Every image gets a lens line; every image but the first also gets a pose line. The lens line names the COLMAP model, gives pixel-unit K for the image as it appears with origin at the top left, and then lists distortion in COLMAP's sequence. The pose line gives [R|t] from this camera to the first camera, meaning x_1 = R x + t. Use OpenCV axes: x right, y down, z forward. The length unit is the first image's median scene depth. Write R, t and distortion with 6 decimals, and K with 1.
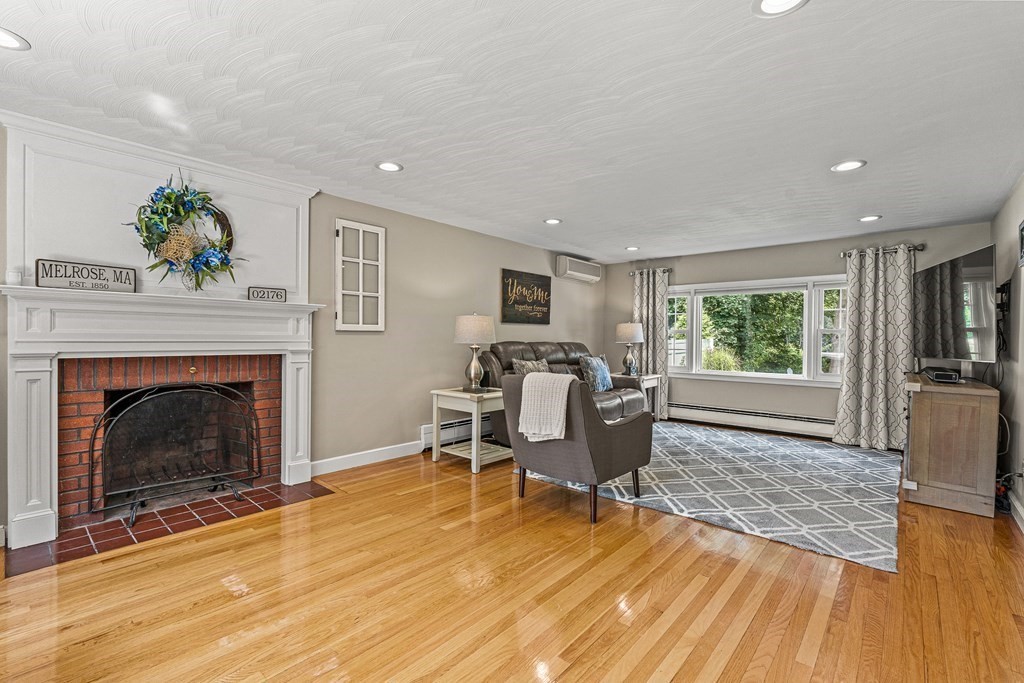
lens RADIAL K [[457.7, 0, 516.1], [0, 457.7, 340.4], [0, 0, 1]] dist [-0.000436, -0.000290]
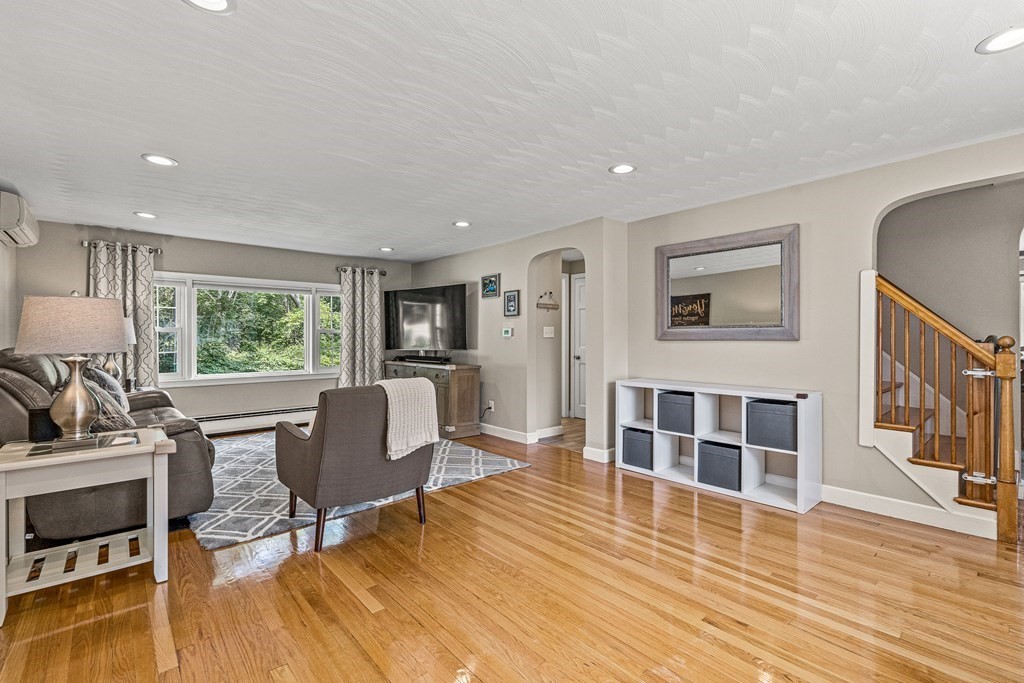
lens RADIAL K [[457.7, 0, 518.2], [0, 457.7, 336.1], [0, 0, 1]] dist [-0.000436, -0.000290]
pose [[0.122028, -0.005086, 0.992514, -0.436862], [0.010598, 0.999937, 0.003821, -0.006712], [-0.992470, 0.010052, 0.122074, 0.364009]]
